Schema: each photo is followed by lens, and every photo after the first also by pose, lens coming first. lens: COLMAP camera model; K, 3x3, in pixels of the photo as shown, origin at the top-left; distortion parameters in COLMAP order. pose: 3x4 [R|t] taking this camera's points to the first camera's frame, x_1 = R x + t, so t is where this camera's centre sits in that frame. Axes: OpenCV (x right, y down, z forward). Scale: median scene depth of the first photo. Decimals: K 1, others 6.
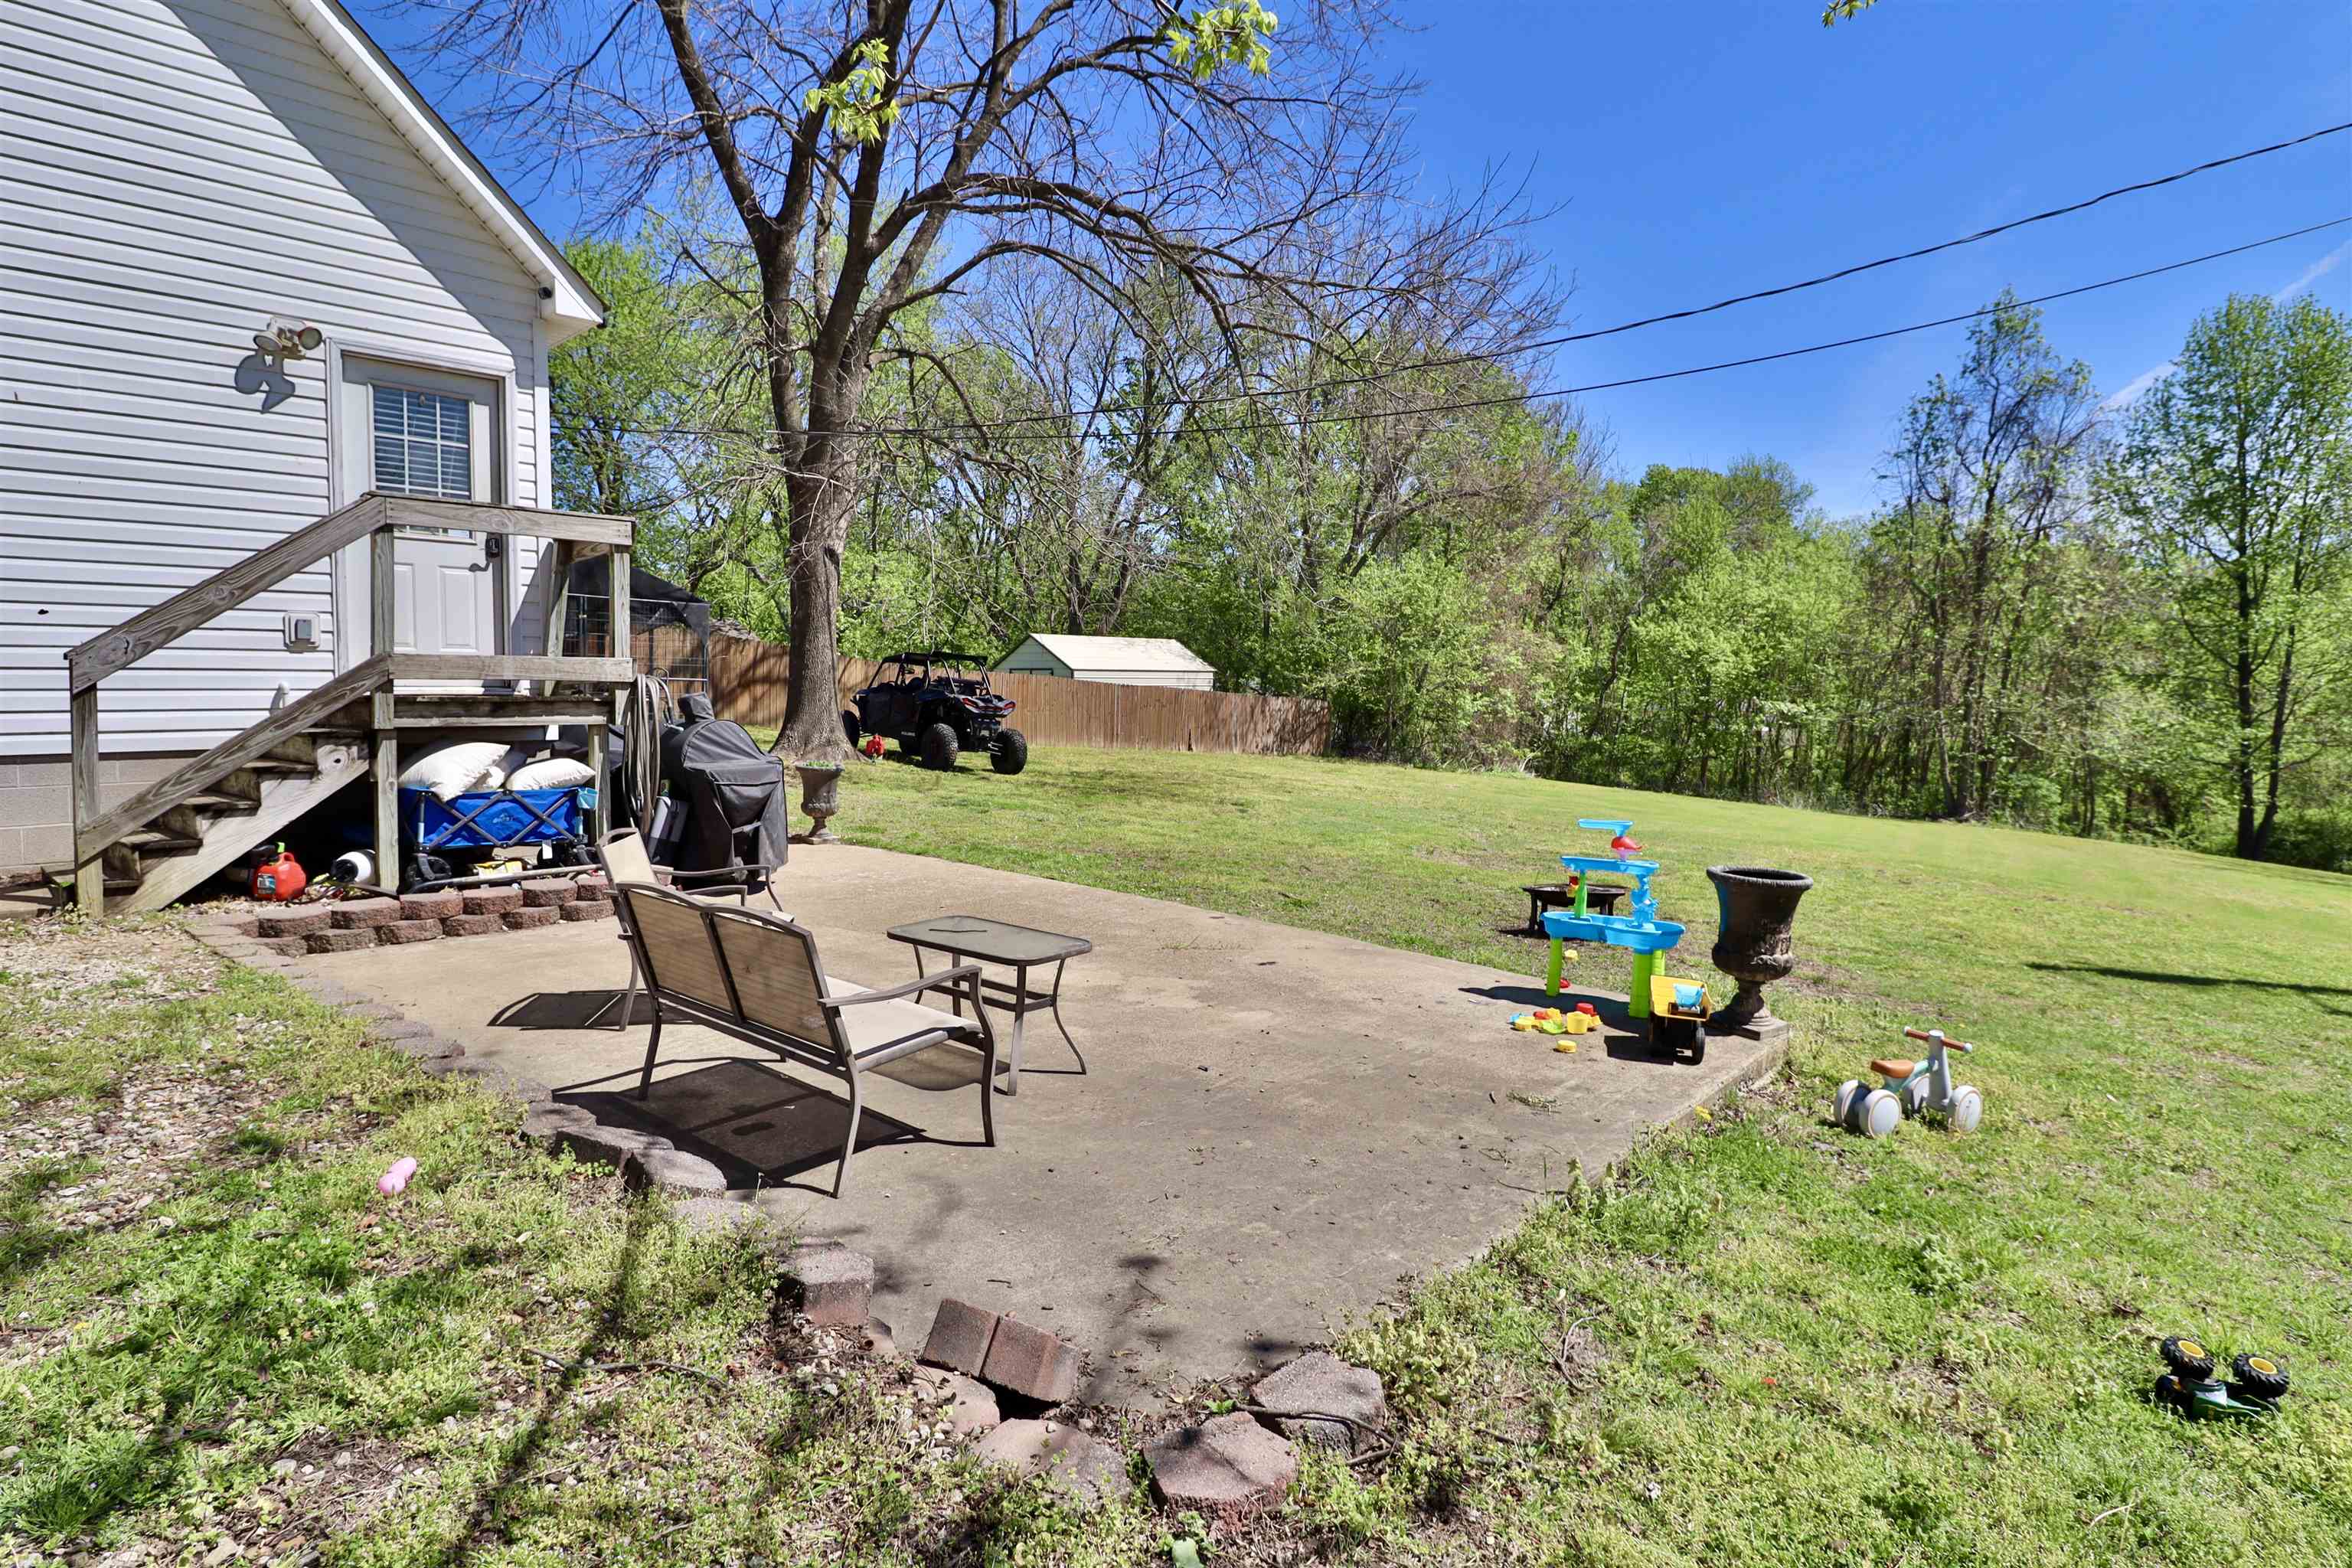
lens RADIAL K [[1212.5, 0, 1173.3], [0, 1212.5, 758.7], [0, 0, 1]] dist [0.000171, -0.013690]
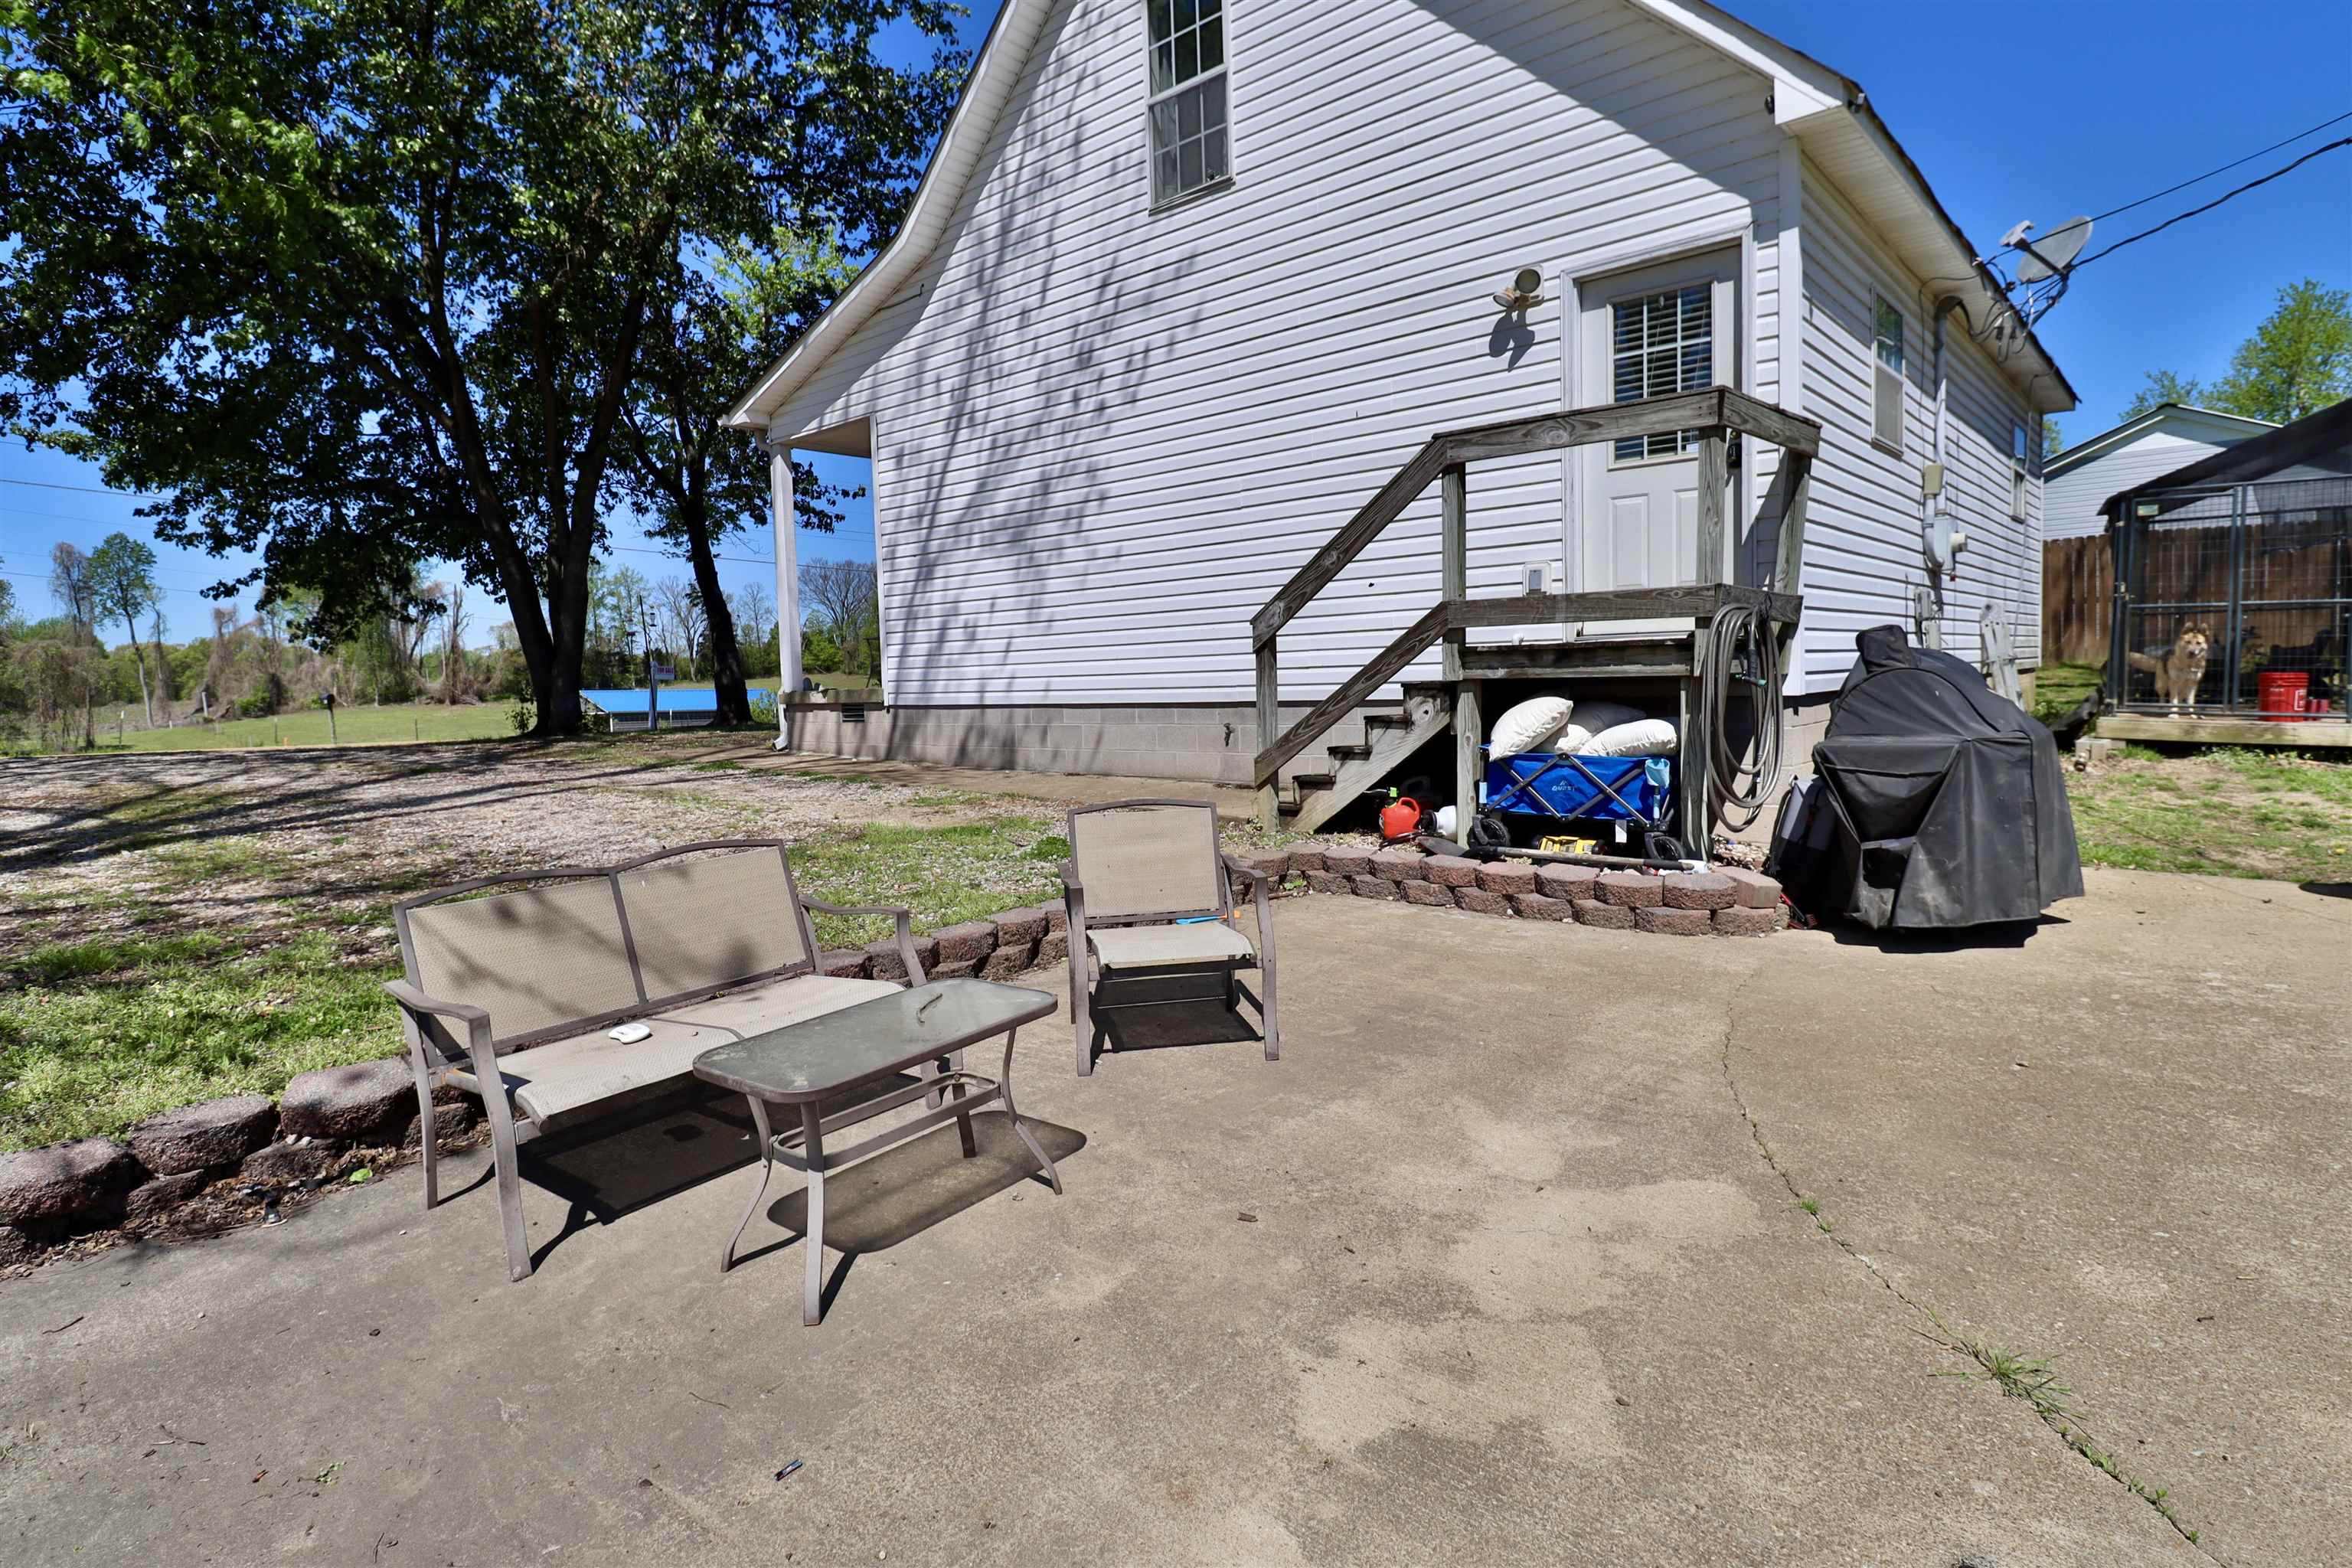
lens RADIAL K [[1212.5, 0, 1205.4], [0, 1212.5, 750.6], [0, 0, 1]] dist [0.000171, -0.013690]
pose [[0.023880, 0.061090, -0.997847, 0.047496], [-0.028660, 0.997763, 0.060399, -0.003366], [0.999304, 0.027156, 0.025577, 0.121208]]
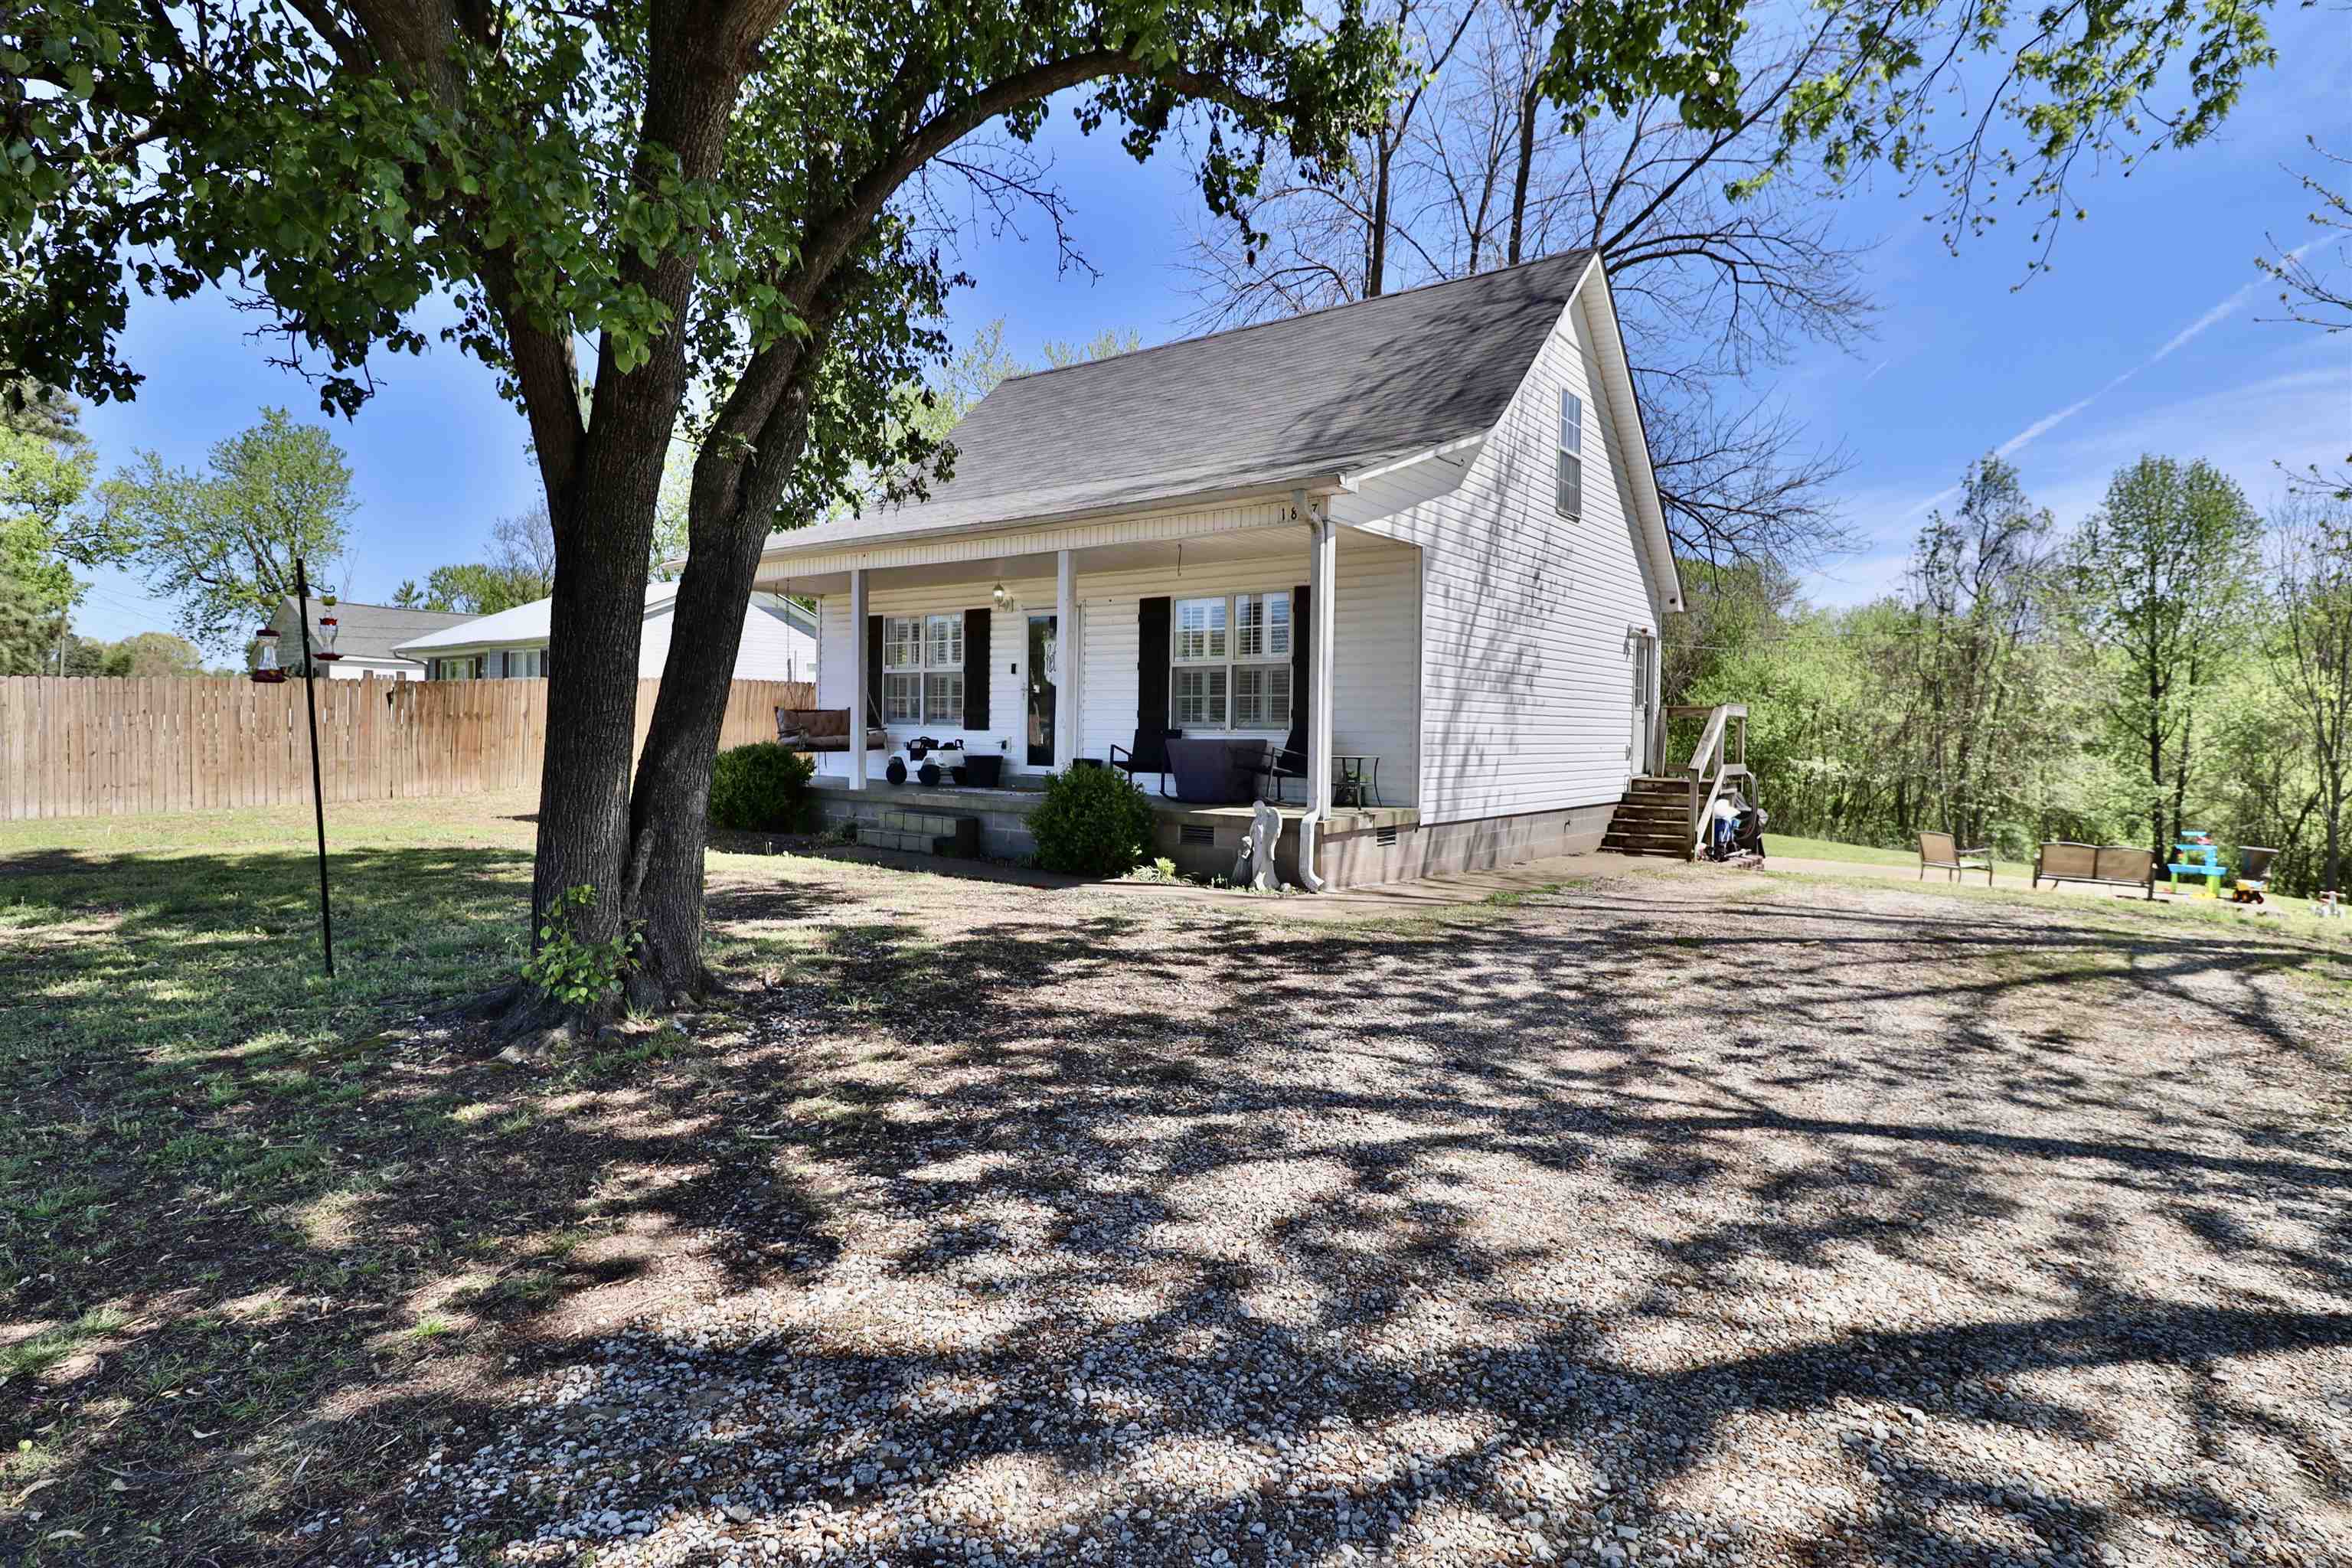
lens RADIAL K [[1212.5, 0, 1180.4], [0, 1212.5, 757.5], [0, 0, 1]] dist [0.000171, -0.013690]
pose [[0.995831, 0.012836, 0.090311, -0.316183], [-0.009658, 0.999321, -0.035543, 0.000095], [-0.090706, 0.034523, 0.995279, -0.227369]]
